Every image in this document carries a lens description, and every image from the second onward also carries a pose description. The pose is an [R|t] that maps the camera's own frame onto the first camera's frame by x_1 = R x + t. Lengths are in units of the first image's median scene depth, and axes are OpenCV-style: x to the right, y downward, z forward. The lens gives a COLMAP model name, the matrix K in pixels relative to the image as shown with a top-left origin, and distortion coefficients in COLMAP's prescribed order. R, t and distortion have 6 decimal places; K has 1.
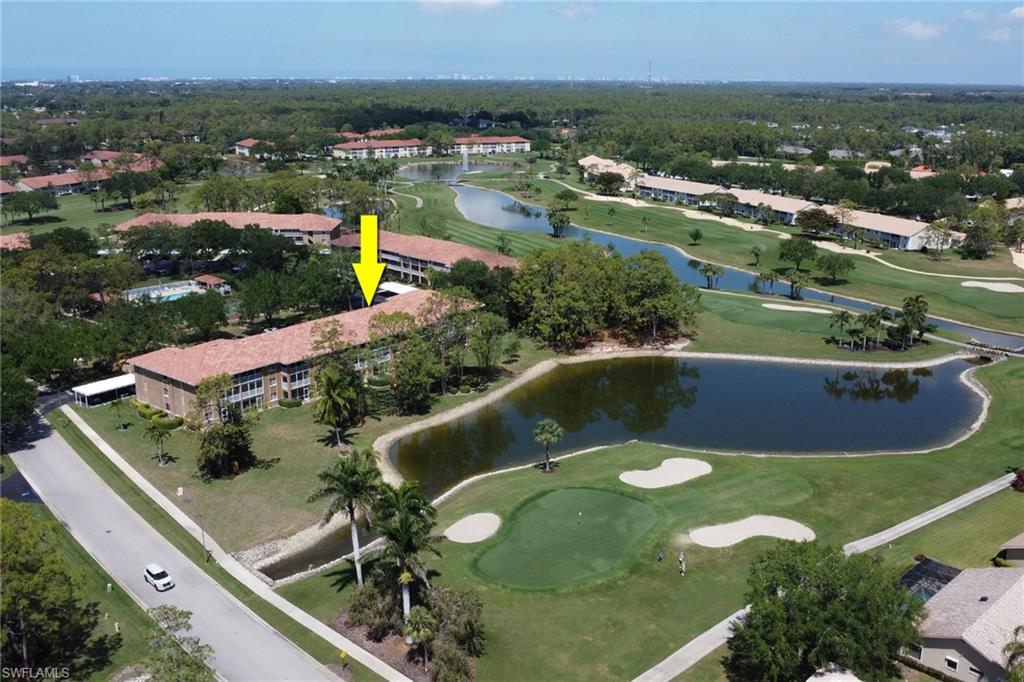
lens RADIAL K [[942.1, 0, 538.4], [0, 942.1, 340.0], [0, 0, 1]] dist [-0.016564, -0.010209]
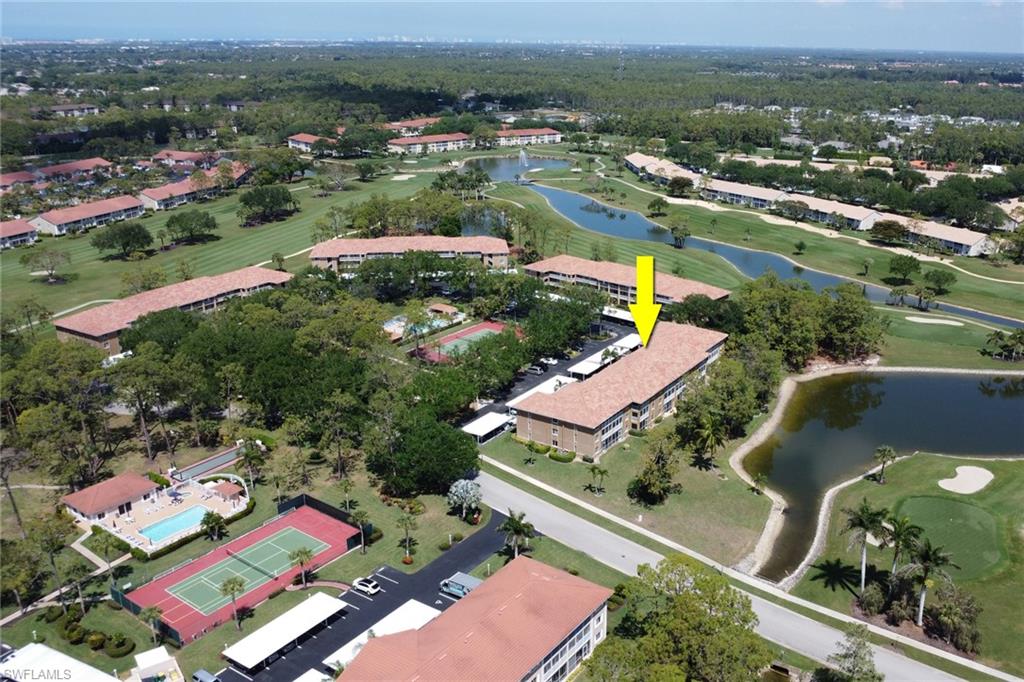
lens RADIAL K [[882.7, 0, 597.7], [0, 882.7, 338.8], [0, 0, 1]] dist [-0.015559, -0.024330]
pose [[0.990525, -0.035335, 0.132712, -0.235952], [0.027650, 0.997857, 0.059306, -0.065526], [-0.134523, -0.055075, 0.989379, -0.080775]]
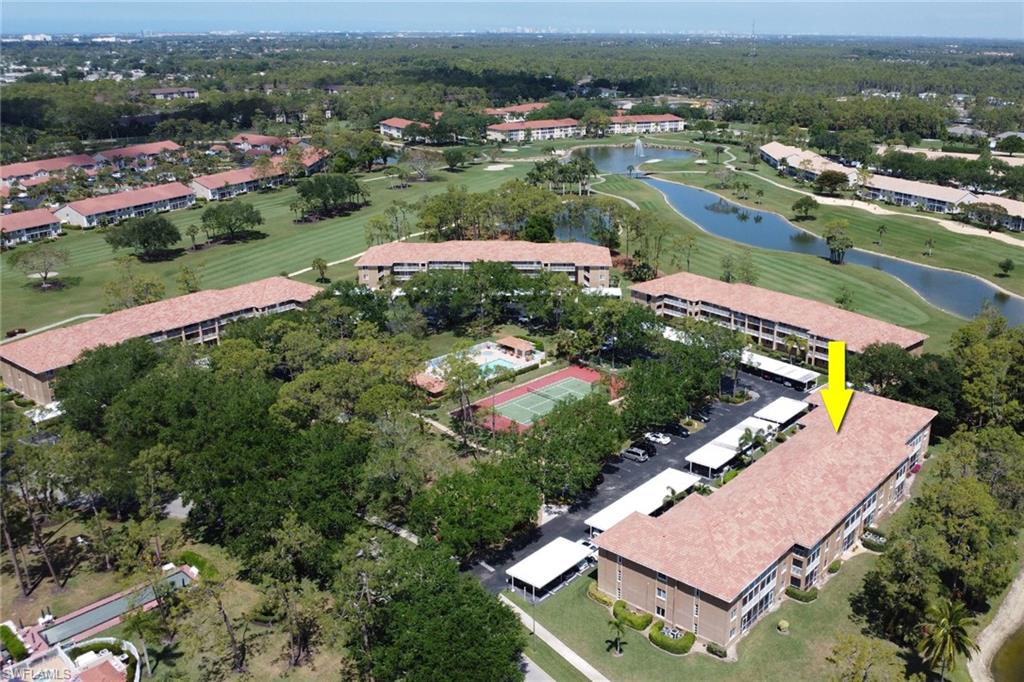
lens RADIAL K [[905.5, 0, 588.4], [0, 905.5, 341.1], [0, 0, 1]] dist [-0.014224, -0.017280]
pose [[0.999989, 0.002860, -0.003637, -0.216454], [-0.002635, 0.998174, 0.060350, -0.088445], [0.003803, -0.060340, 0.998171, 0.145938]]
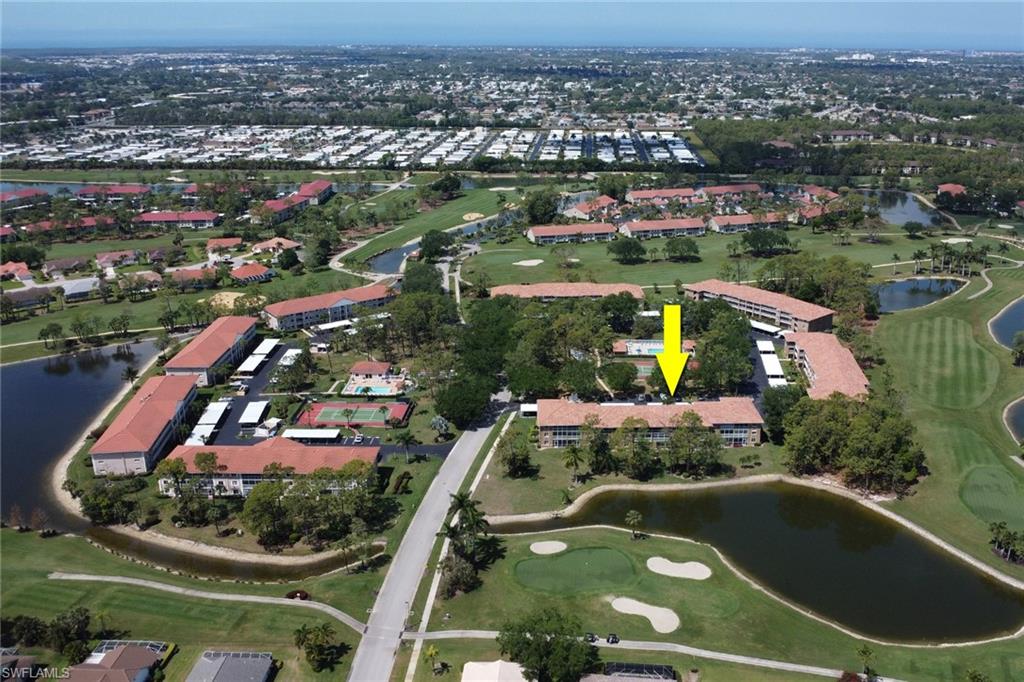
lens RADIAL K [[917.8, 0, 563.5], [0, 917.8, 339.4], [0, 0, 1]] dist [-0.021519, -0.022991]
pose [[0.646501, 0.238824, -0.724569, 0.446652], [-0.206102, 0.969100, 0.135527, -0.176143], [0.734547, 0.061717, 0.675746, -0.106845]]
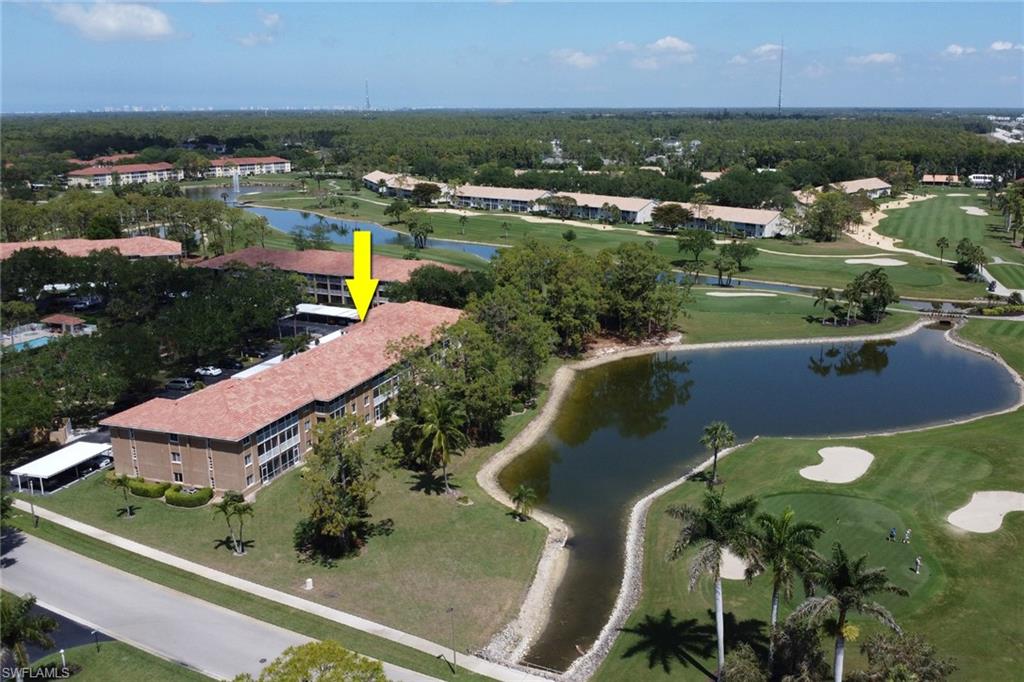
lens RADIAL K [[917.8, 0, 563.5], [0, 917.8, 339.4], [0, 0, 1]] dist [-0.021519, -0.022991]
pose [[0.936890, -0.095817, 0.336239, -0.164824], [0.103518, 0.994615, -0.005007, -0.000451], [-0.333948, 0.039497, 0.941763, 0.107009]]
